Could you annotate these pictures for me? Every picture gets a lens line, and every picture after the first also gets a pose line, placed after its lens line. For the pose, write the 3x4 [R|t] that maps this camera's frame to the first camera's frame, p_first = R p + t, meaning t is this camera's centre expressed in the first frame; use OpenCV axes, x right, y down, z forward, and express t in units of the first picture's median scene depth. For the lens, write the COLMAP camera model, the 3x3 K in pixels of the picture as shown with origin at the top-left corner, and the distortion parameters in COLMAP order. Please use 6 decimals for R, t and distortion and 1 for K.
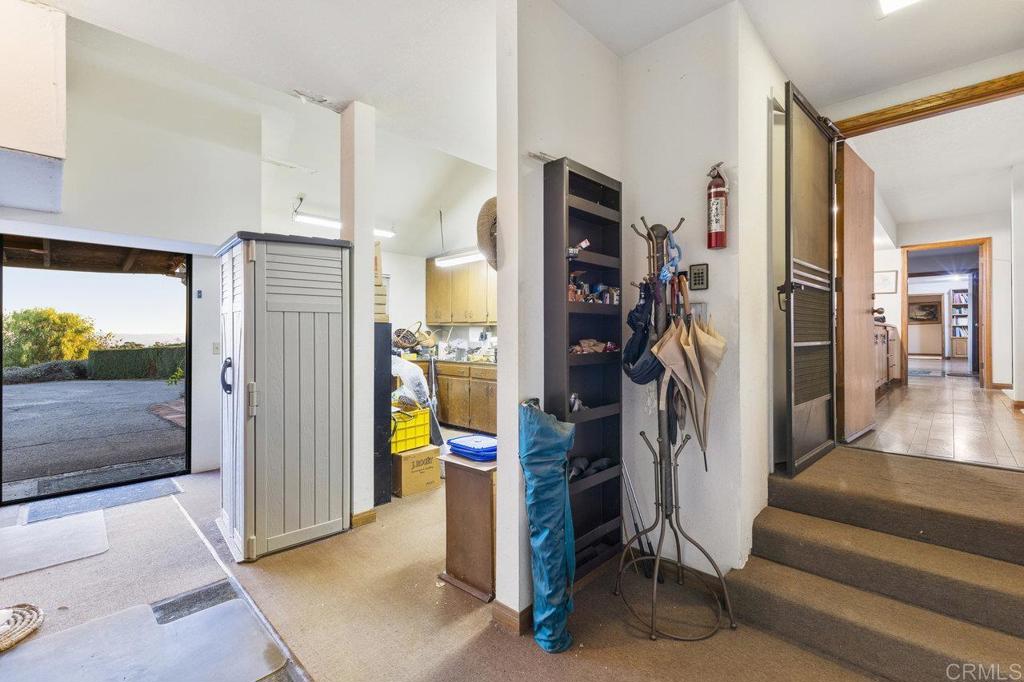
lens RADIAL K [[461.0, 0, 511.8], [0, 461.0, 337.0], [0, 0, 1]] dist [0.014381, 0.000013]
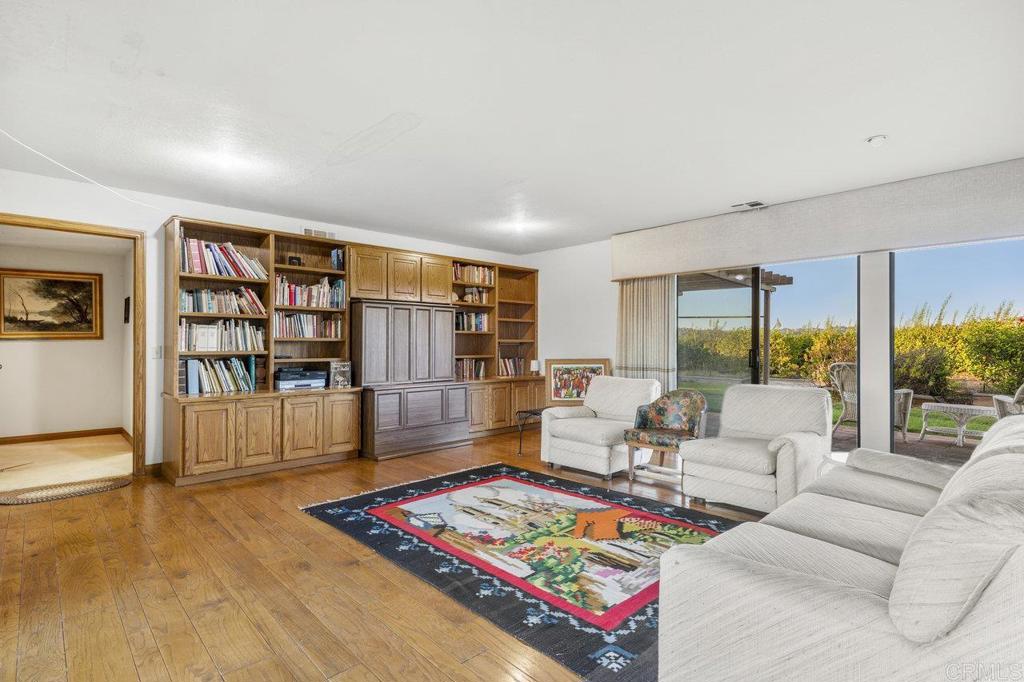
lens RADIAL K [[507.9, 0, 516.6], [0, 507.9, 339.7], [0, 0, 1]] dist [-0.000584, -0.000555]
pose [[0.056607, 0.015009, 0.998284, 0.656966], [-0.004917, 0.999879, -0.014754, -0.028442], [-0.998384, -0.004073, 0.056674, 0.782585]]
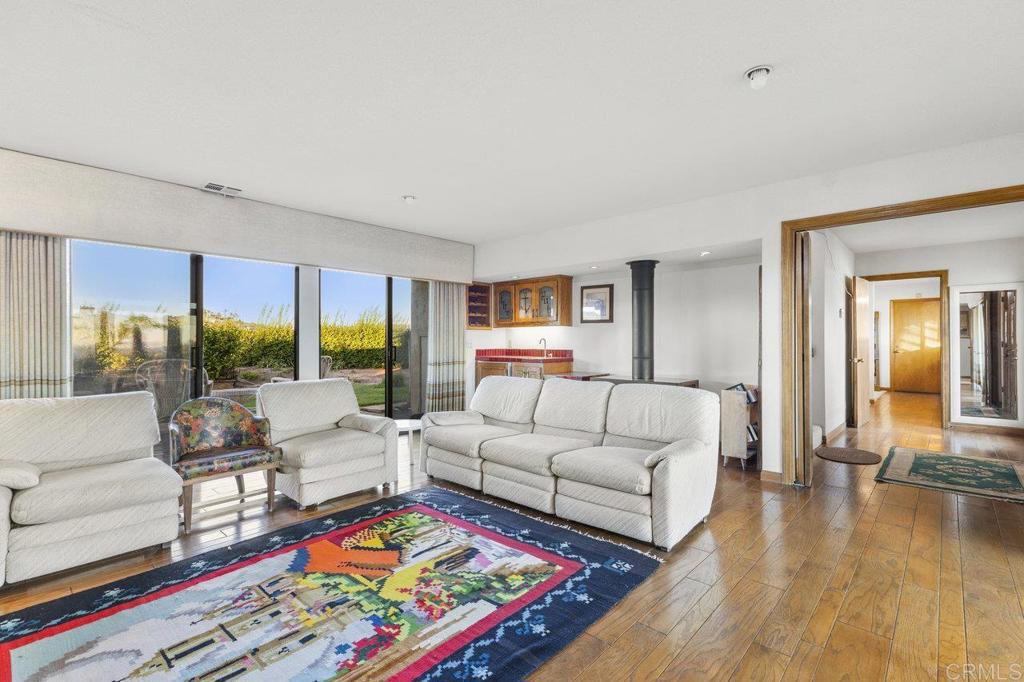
lens RADIAL K [[461.0, 0, 515.2], [0, 461.0, 340.1], [0, 0, 1]] dist [0.014381, 0.000013]
pose [[-0.999879, 0.006587, -0.014088, 0.824370], [0.006601, 0.999978, -0.000923, -0.030575], [0.014081, -0.001016, -0.999900, 0.928129]]
